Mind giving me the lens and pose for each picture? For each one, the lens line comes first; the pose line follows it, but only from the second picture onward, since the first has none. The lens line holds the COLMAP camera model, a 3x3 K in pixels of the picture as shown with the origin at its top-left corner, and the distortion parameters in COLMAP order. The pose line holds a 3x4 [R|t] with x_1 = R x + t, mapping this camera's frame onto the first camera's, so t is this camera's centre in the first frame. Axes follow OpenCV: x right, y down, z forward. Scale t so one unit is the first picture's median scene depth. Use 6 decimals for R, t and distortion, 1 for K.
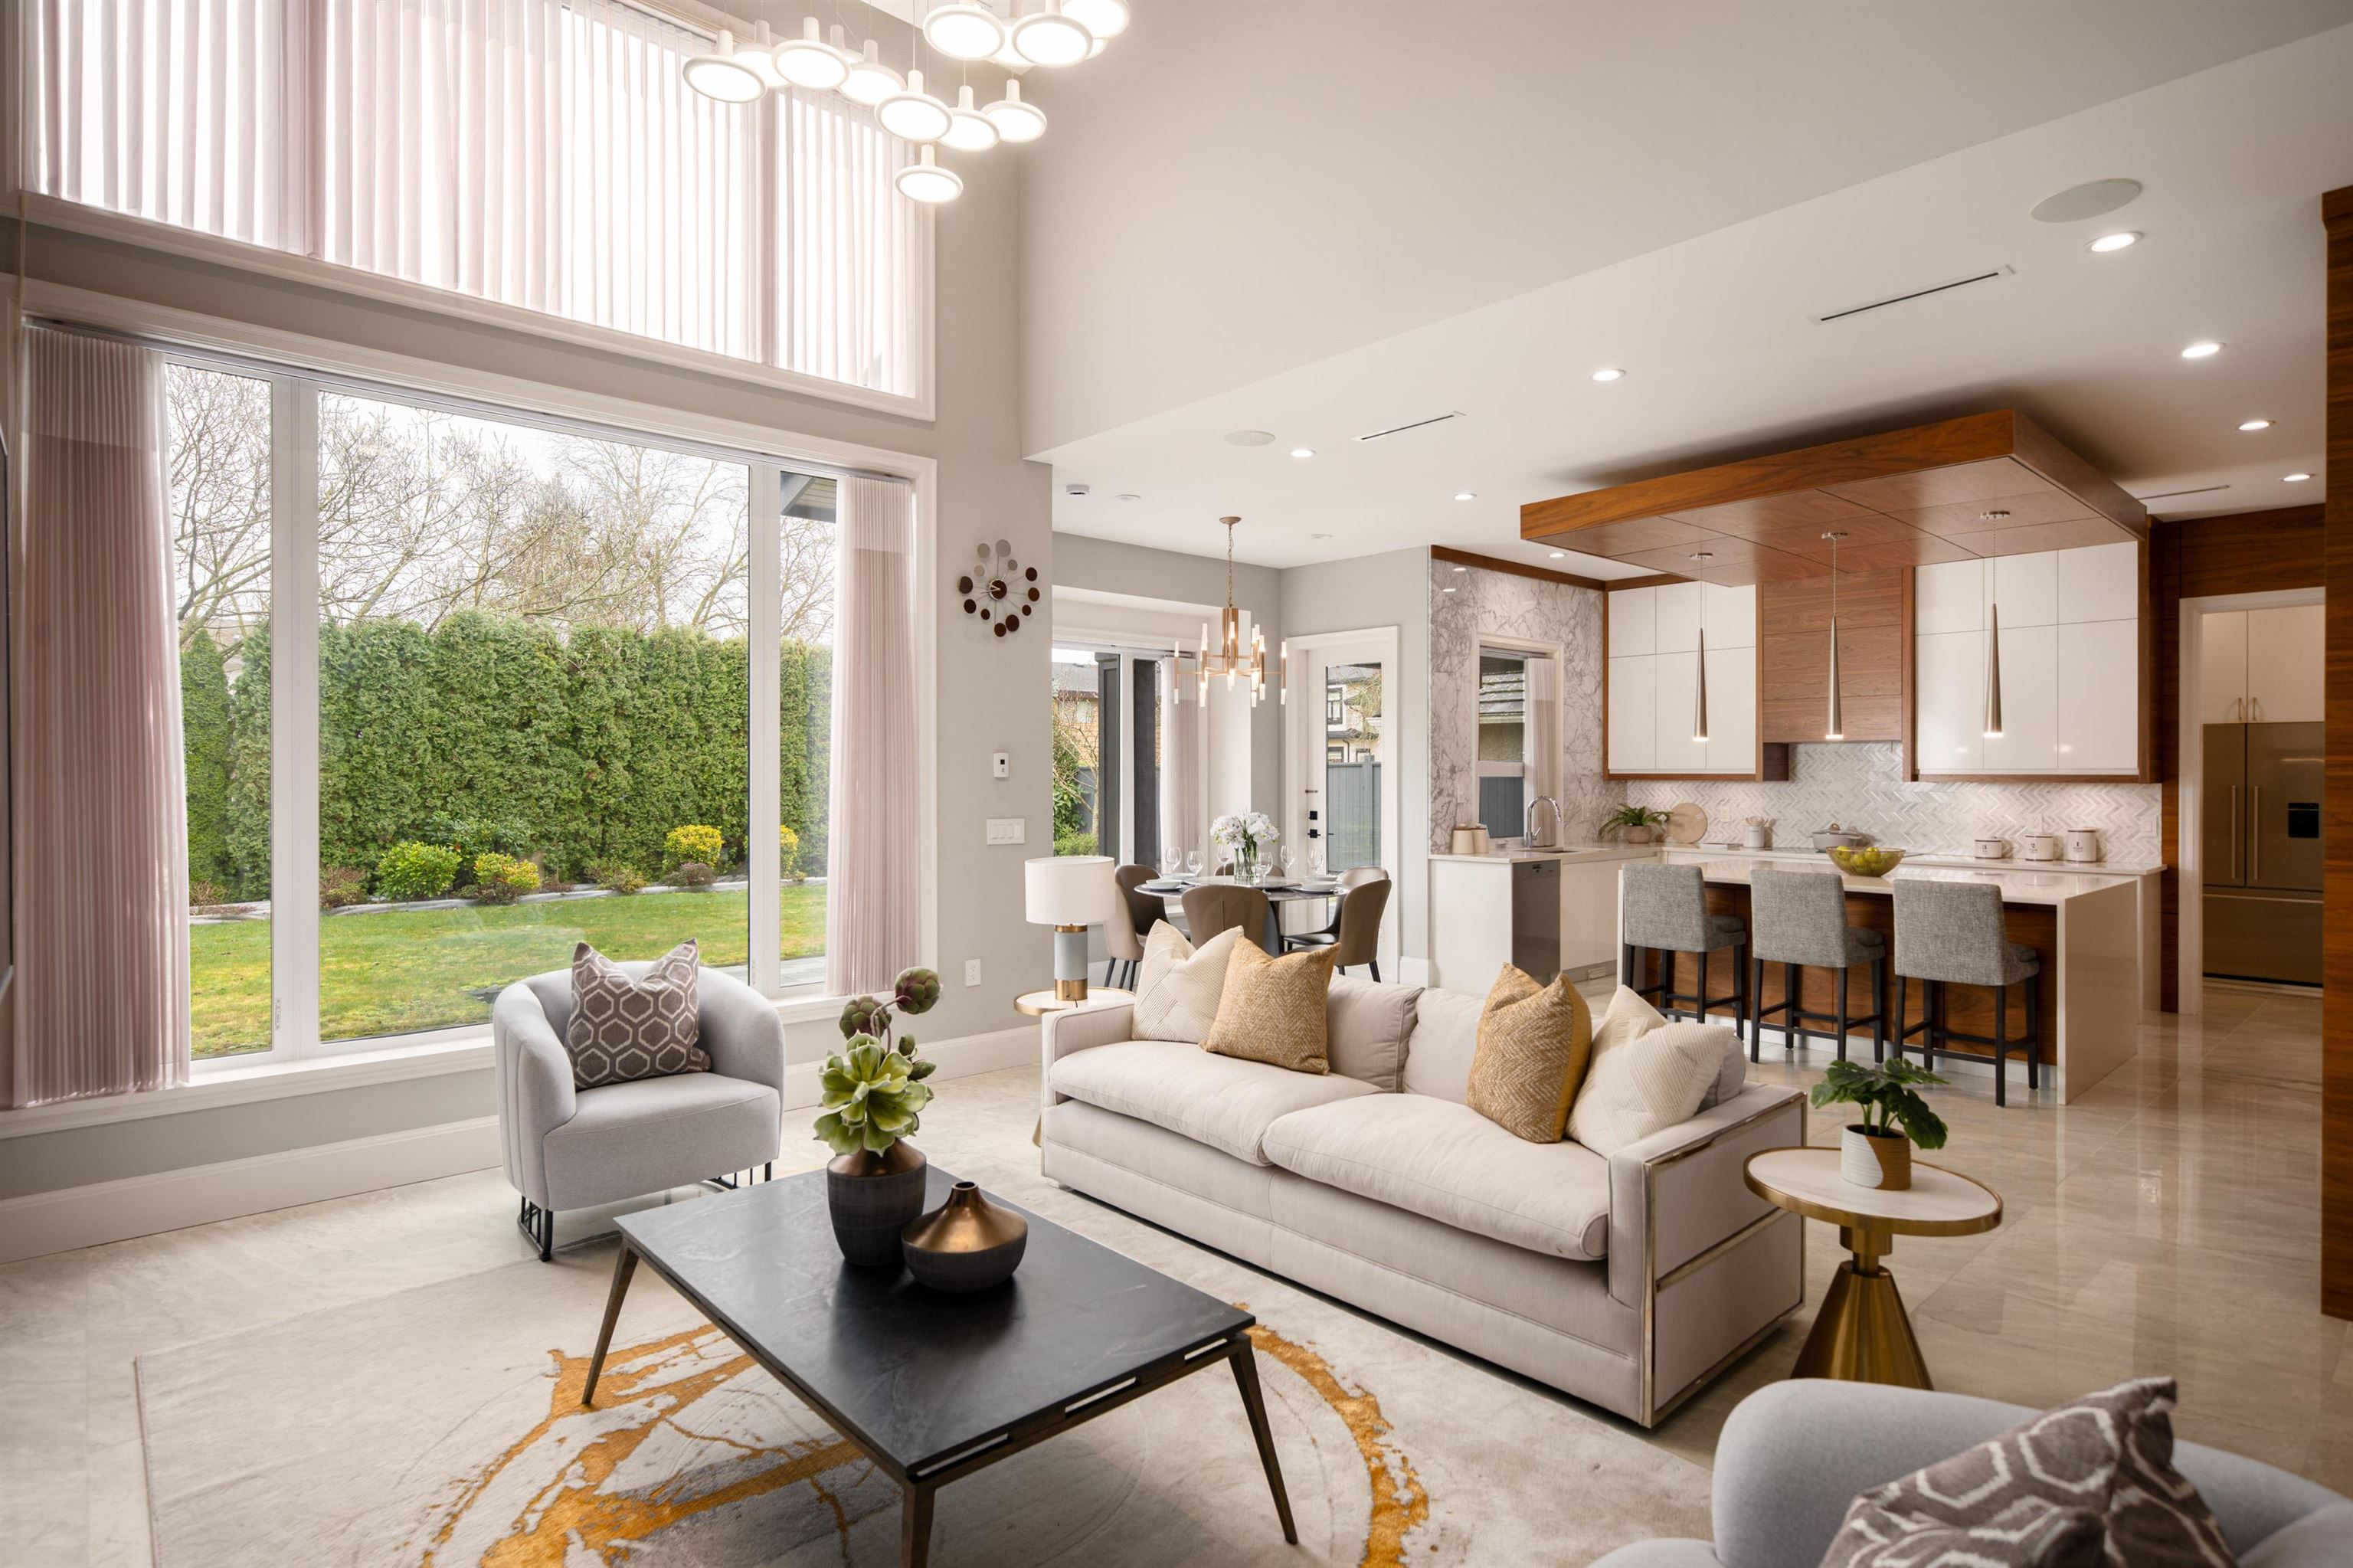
lens RADIAL K [[1215.2, 0, 1180.7], [0, 1215.2, 775.8], [0, 0, 1]] dist [0.001956, 0.000377]
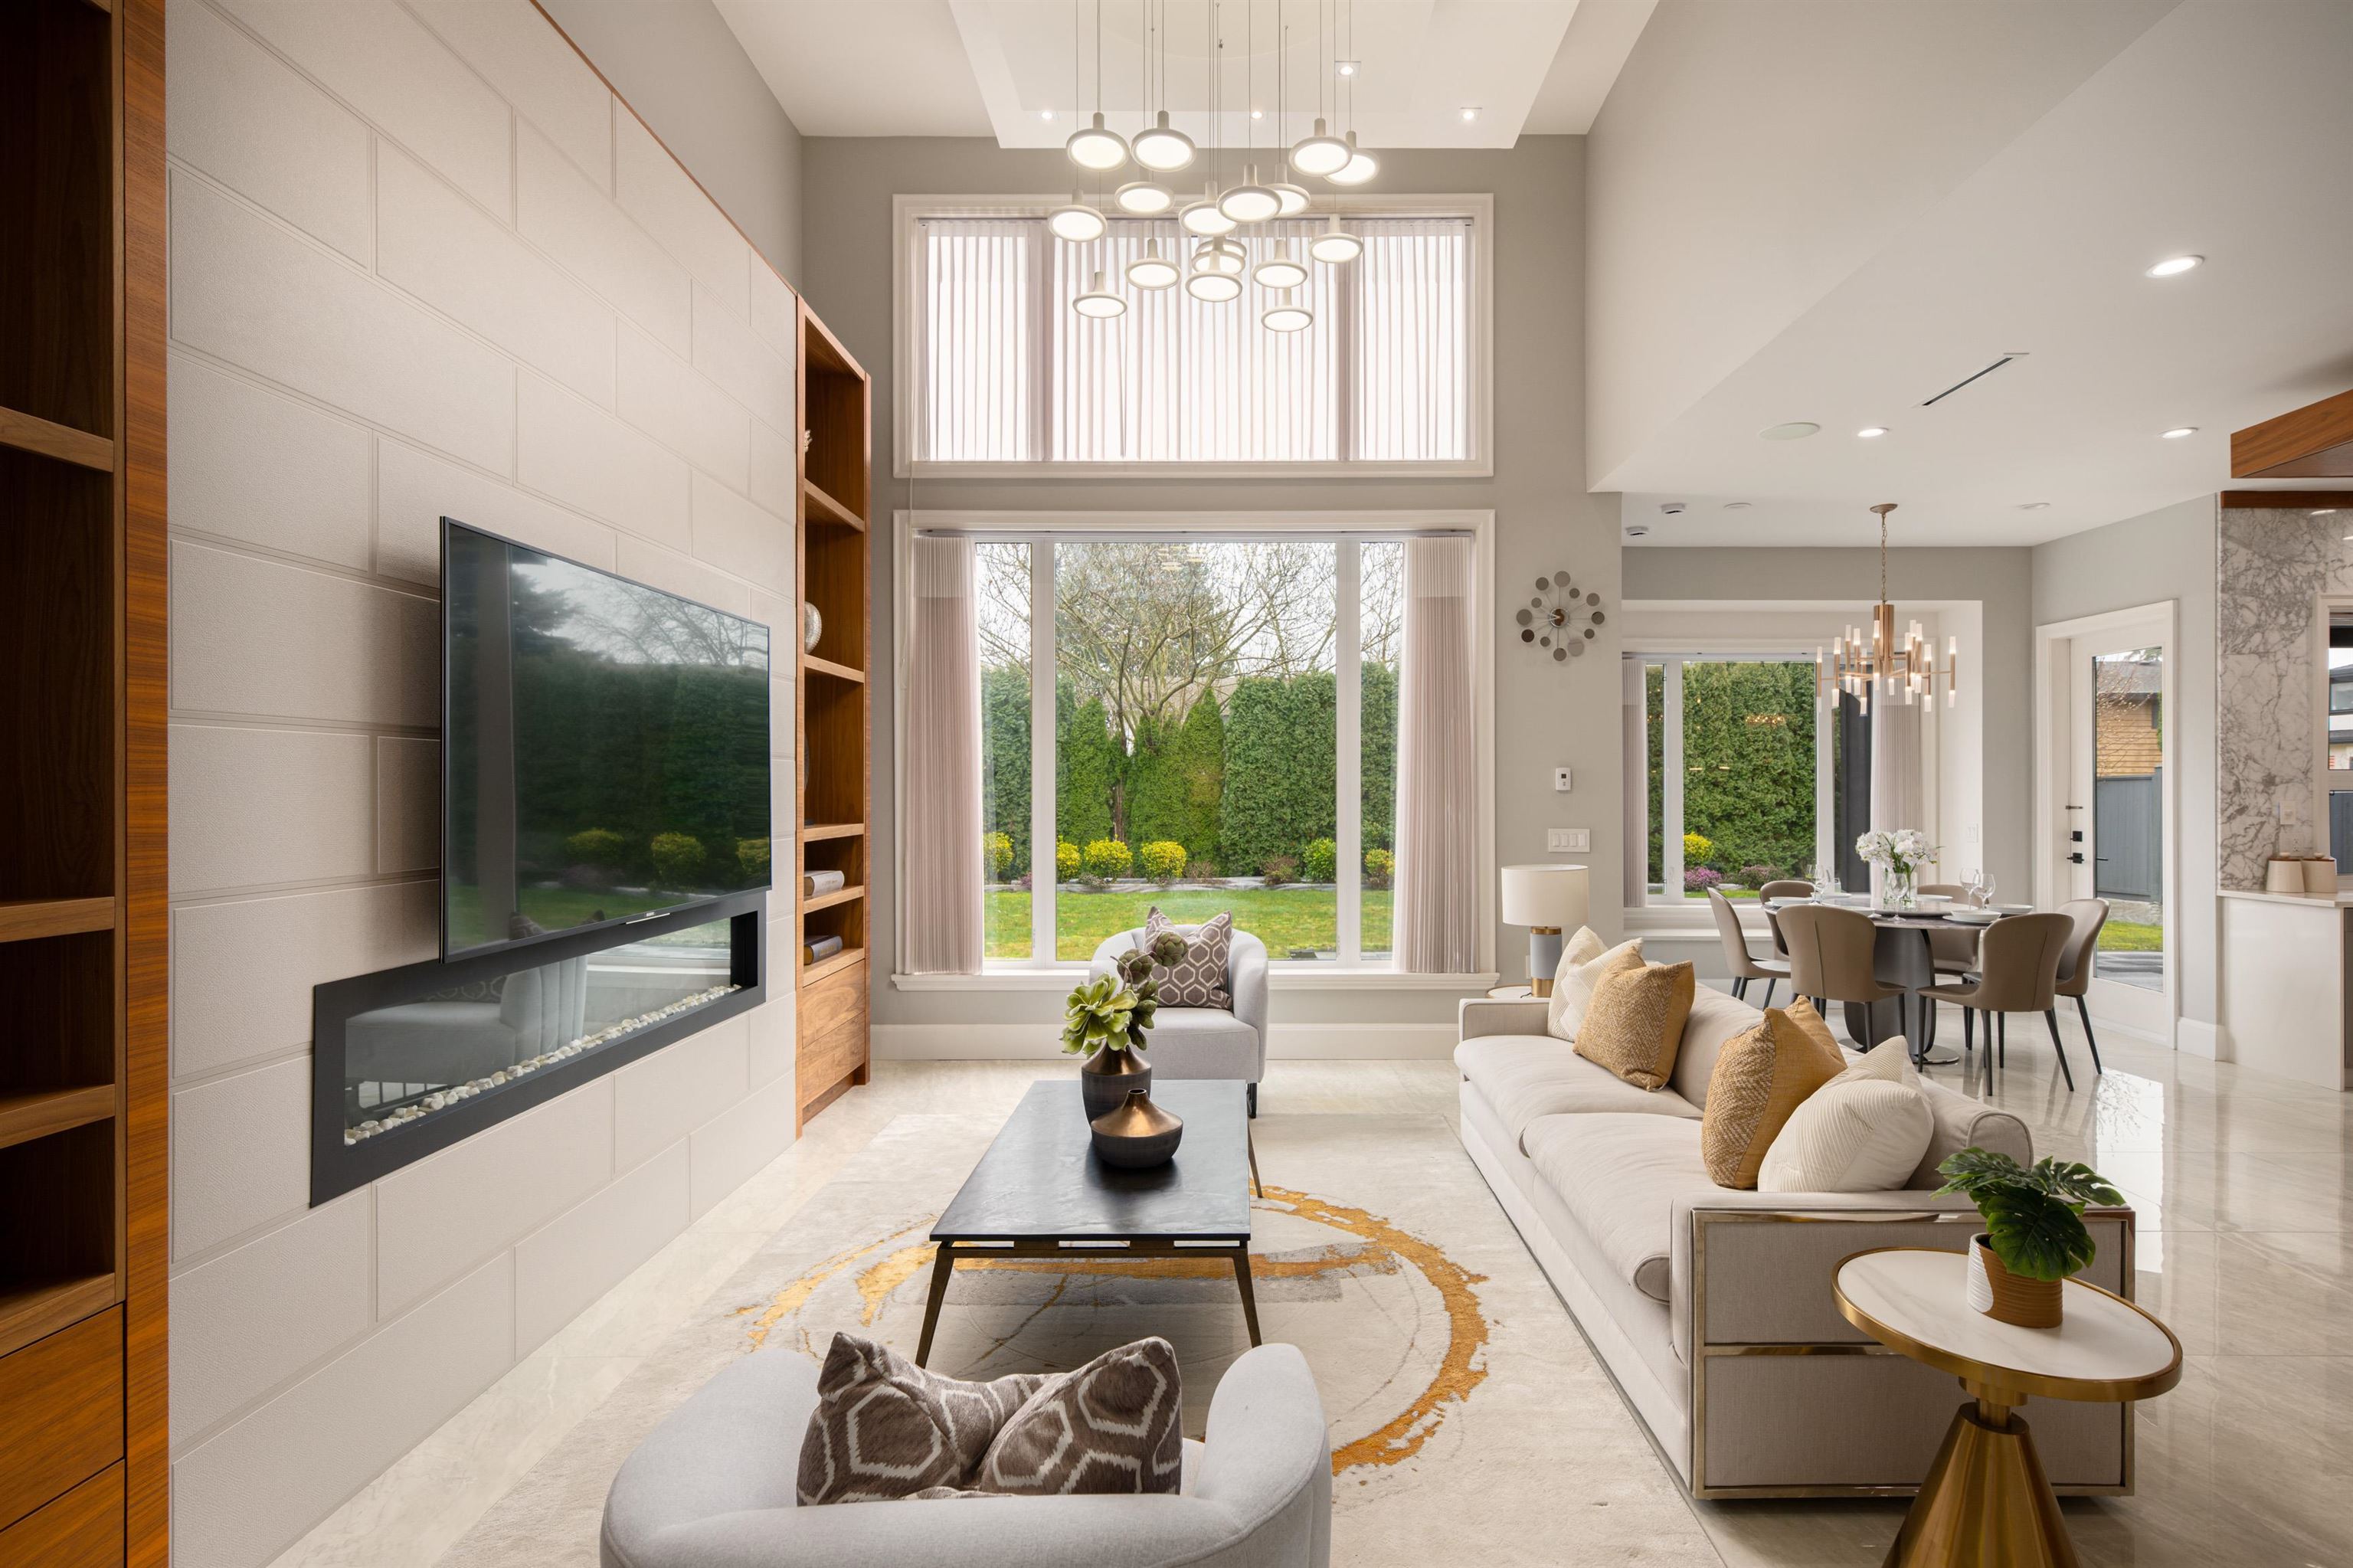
lens RADIAL K [[1123.6, 0, 1233.5], [0, 1123.6, 787.2], [0, 0, 1]] dist [0.002041, 0.000145]
pose [[0.740906, -0.001464, -0.671608, 0.218364], [0.000308, 0.999998, -0.001840, 0.000102], [0.671609, 0.001156, 0.740905, 0.042535]]
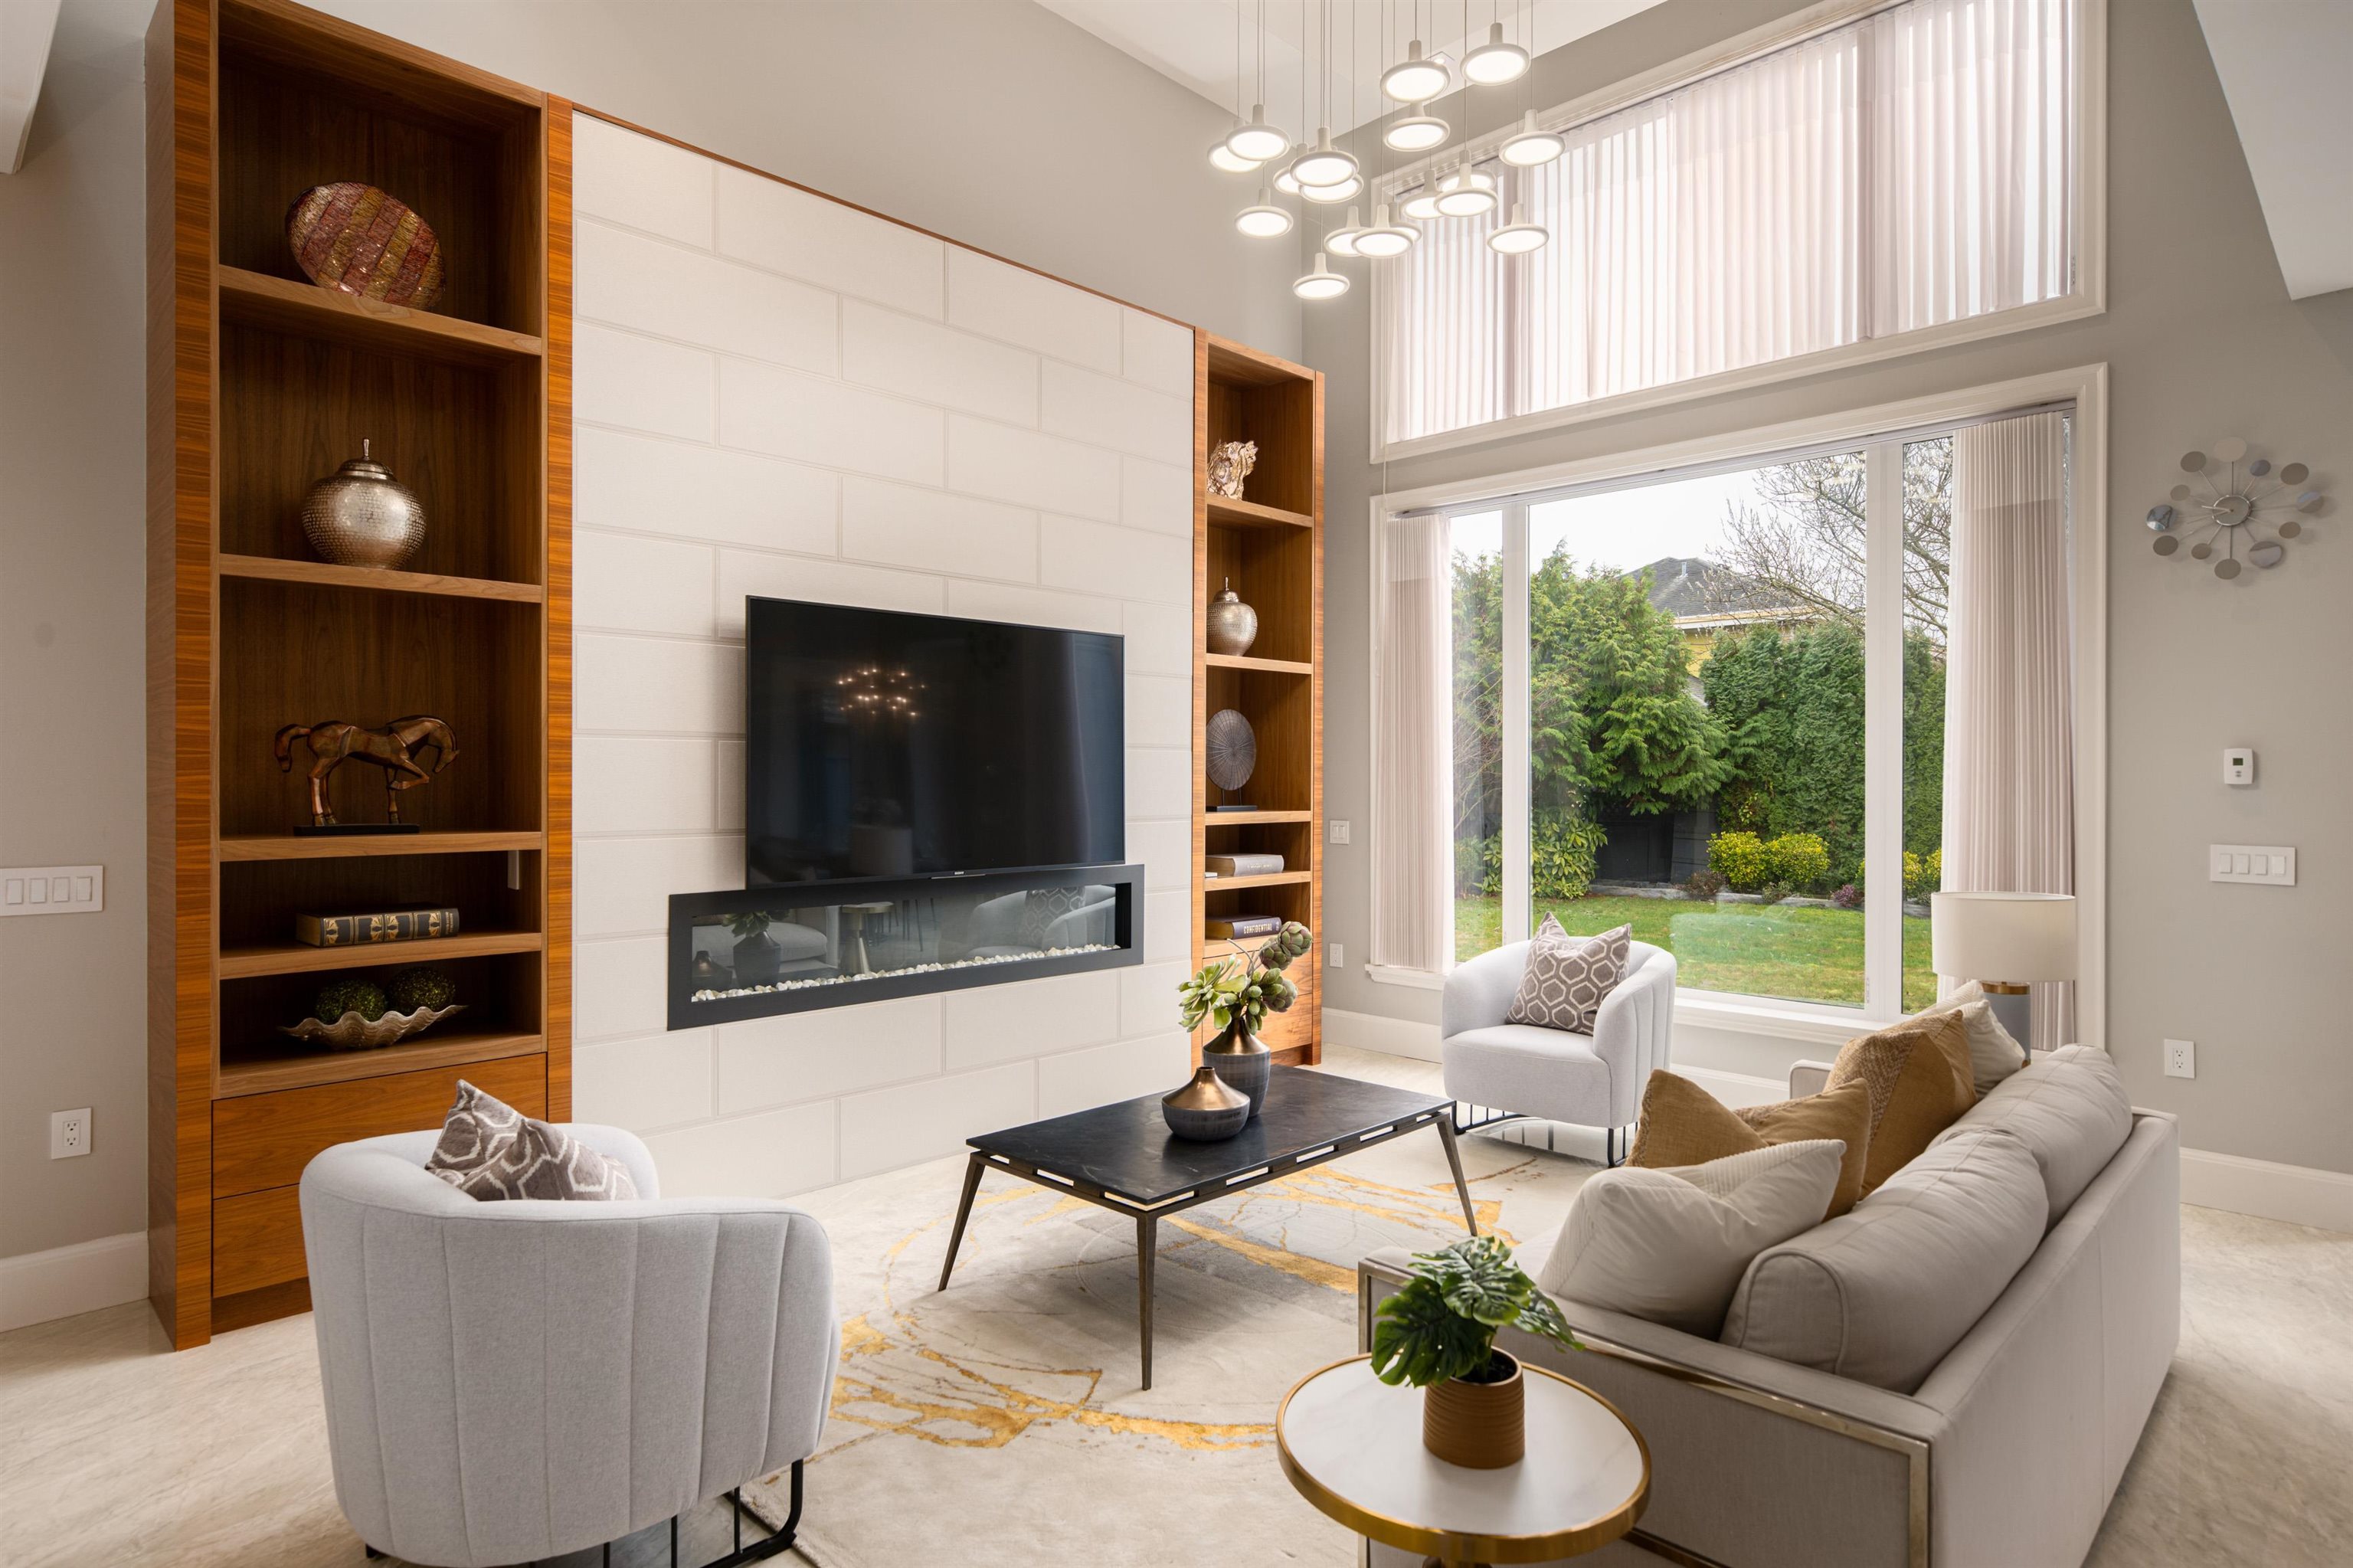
lens RADIAL K [[1288.2, 0, 1177.2], [0, 1288.2, 778.2], [0, 0, 1]] dist [-0.002642, -0.000101]
pose [[0.055496, 0.000923, -0.998458, 0.383485], [-0.004673, 0.999989, 0.000665, 0.000231], [0.998448, 0.004629, 0.055500, 0.259030]]
